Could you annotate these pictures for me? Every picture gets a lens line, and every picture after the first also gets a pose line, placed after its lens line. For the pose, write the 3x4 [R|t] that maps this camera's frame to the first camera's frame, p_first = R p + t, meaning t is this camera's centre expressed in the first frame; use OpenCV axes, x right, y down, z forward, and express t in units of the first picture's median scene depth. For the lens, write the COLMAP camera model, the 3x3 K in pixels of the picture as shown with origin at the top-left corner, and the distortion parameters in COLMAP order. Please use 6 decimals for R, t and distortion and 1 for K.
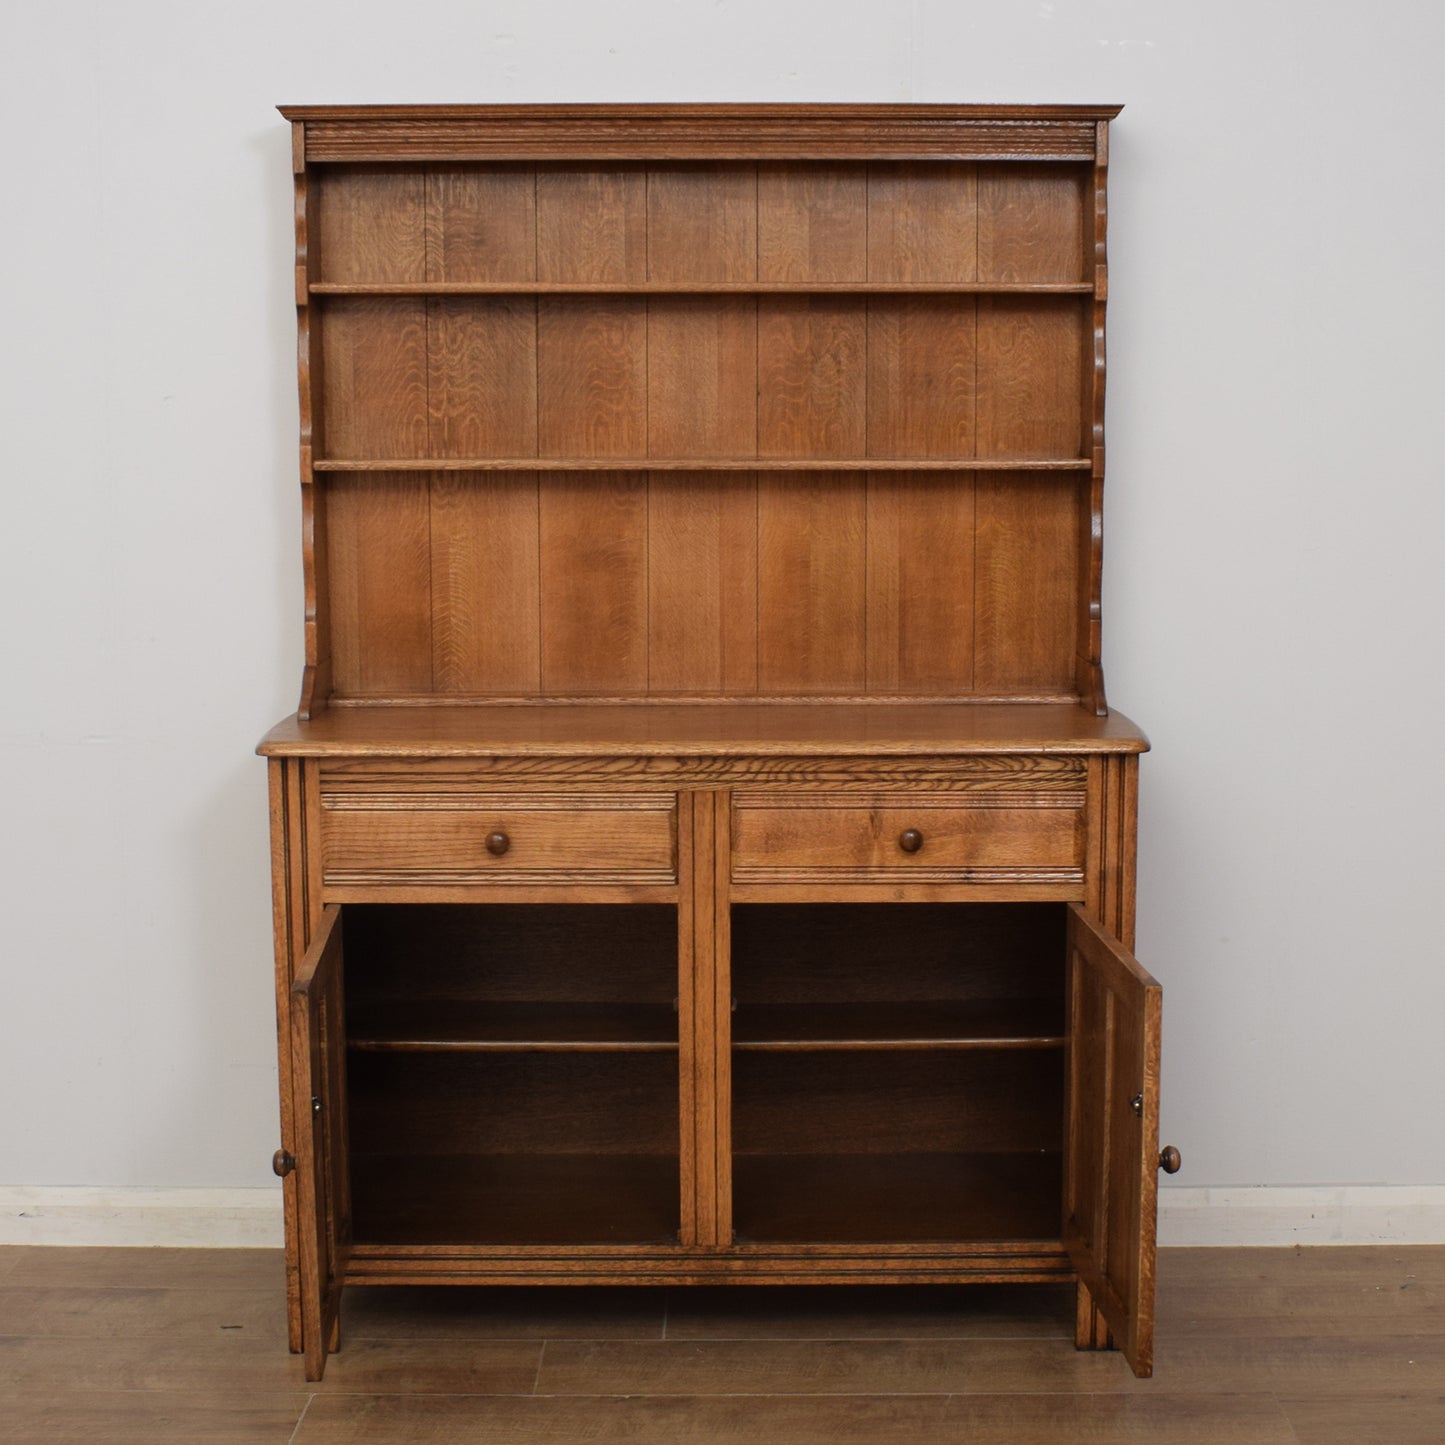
lens RADIAL K [[2471.1, 0, 761.5], [0, 2471.1, 733.6], [0, 0, 1]] dist [-0.094101, -0.017629]
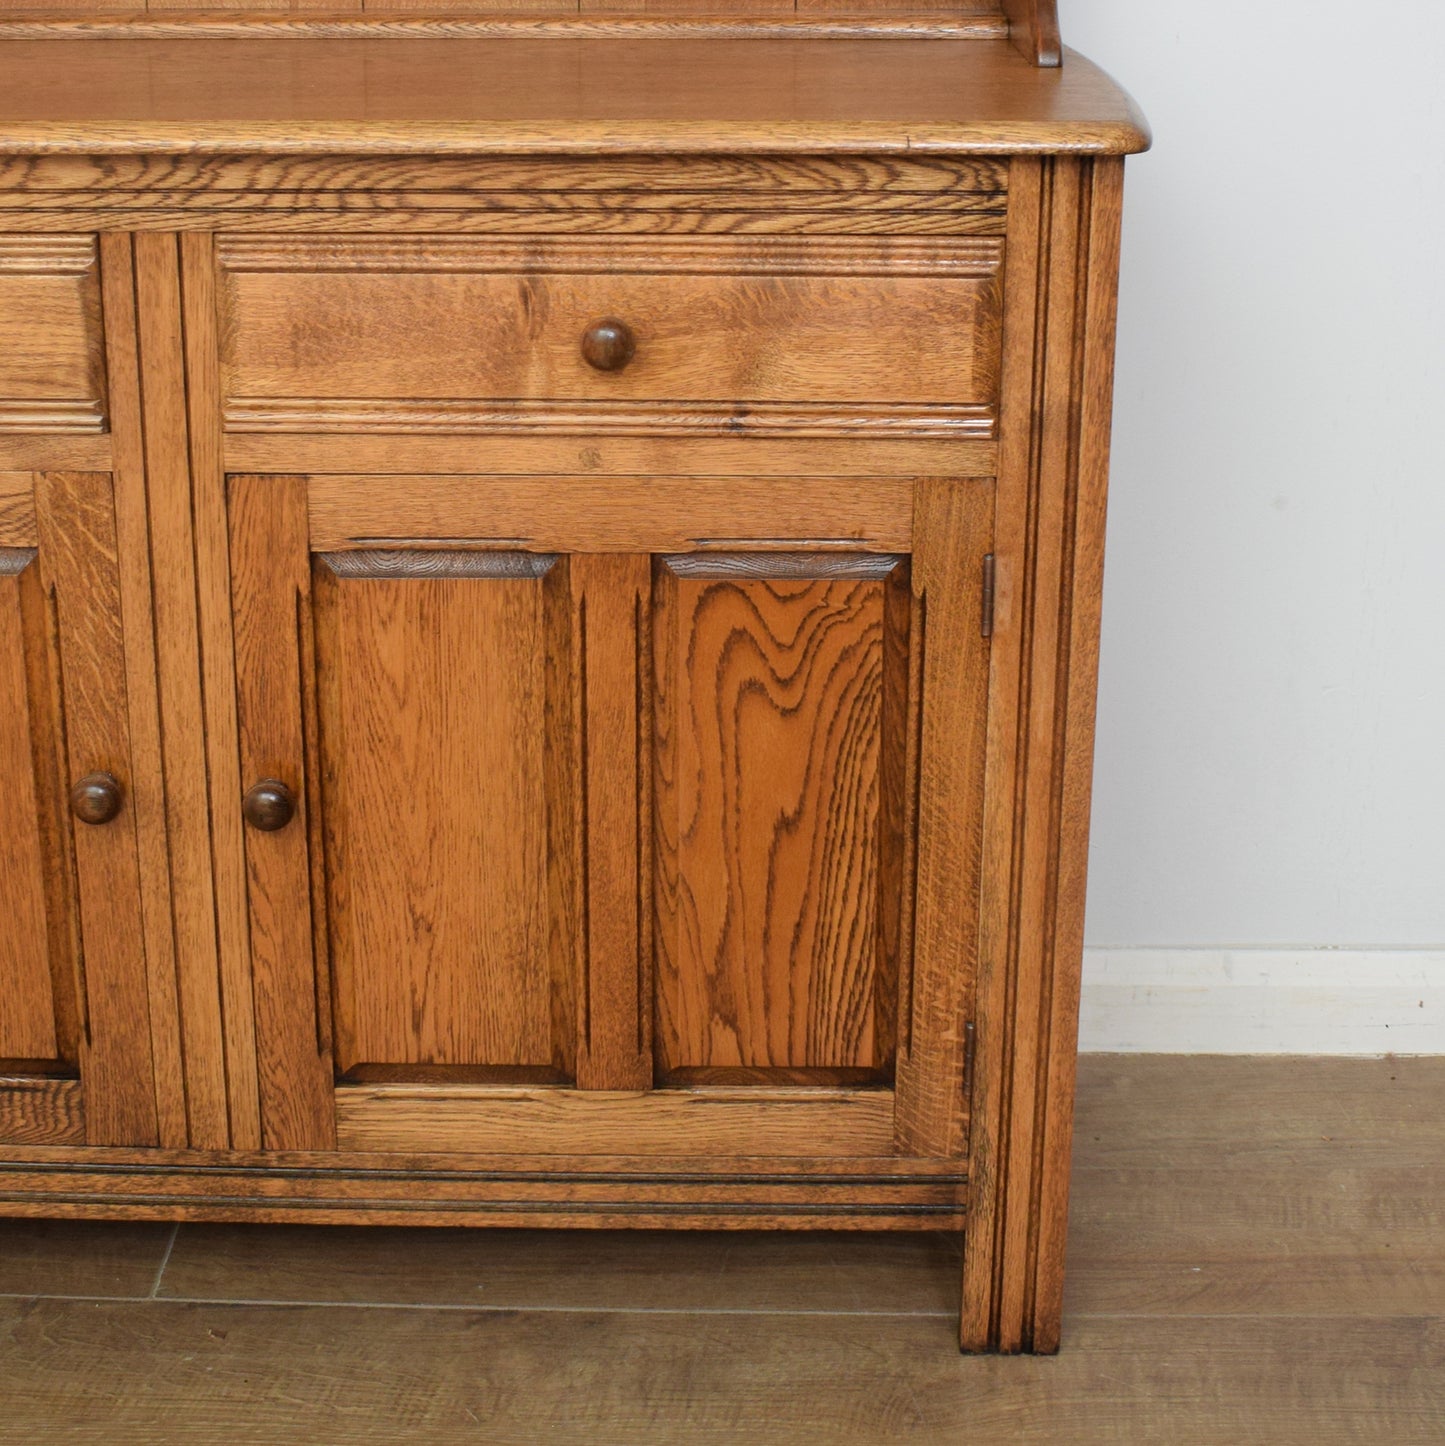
lens RADIAL K [[2573.8, 0, 664.8], [0, 2573.8, 440.7], [0, 0, 1]] dist [-0.104705, 0.025457]
pose [[0.999617, 0.010006, -0.025792, 0.078989], [-0.006130, 0.989236, 0.146197, -0.007692], [0.026977, -0.145983, 0.988919, 0.509122]]
